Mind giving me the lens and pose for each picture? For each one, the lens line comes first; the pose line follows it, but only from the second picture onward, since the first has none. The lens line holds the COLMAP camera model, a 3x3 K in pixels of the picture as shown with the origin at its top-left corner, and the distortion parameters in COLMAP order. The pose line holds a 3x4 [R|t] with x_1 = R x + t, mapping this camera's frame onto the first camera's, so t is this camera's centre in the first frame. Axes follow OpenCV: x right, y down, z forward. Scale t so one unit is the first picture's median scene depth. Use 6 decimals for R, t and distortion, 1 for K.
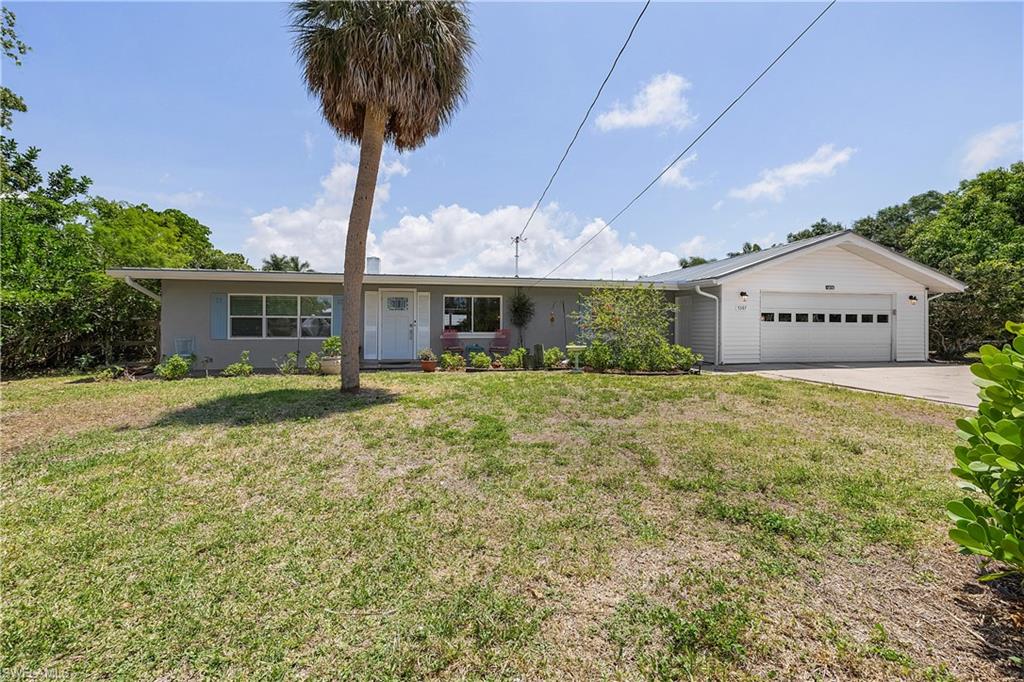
lens RADIAL K [[433.6, 0, 497.7], [0, 433.6, 334.8], [0, 0, 1]] dist [-0.001148, -0.000134]
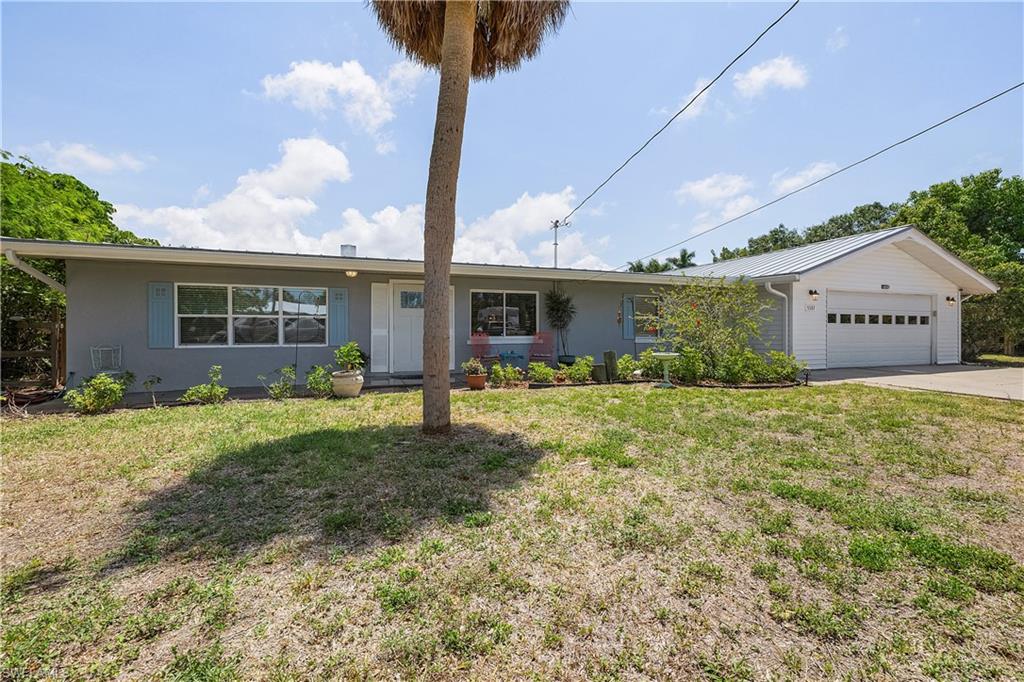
lens RADIAL K [[433.6, 0, 497.7], [0, 433.6, 334.8], [0, 0, 1]] dist [-0.001148, -0.000134]
pose [[0.985973, -0.003742, 0.166860, -0.219715], [0.004594, 0.999978, -0.004717, -0.004986], [-0.166839, 0.005418, 0.985969, 0.217583]]
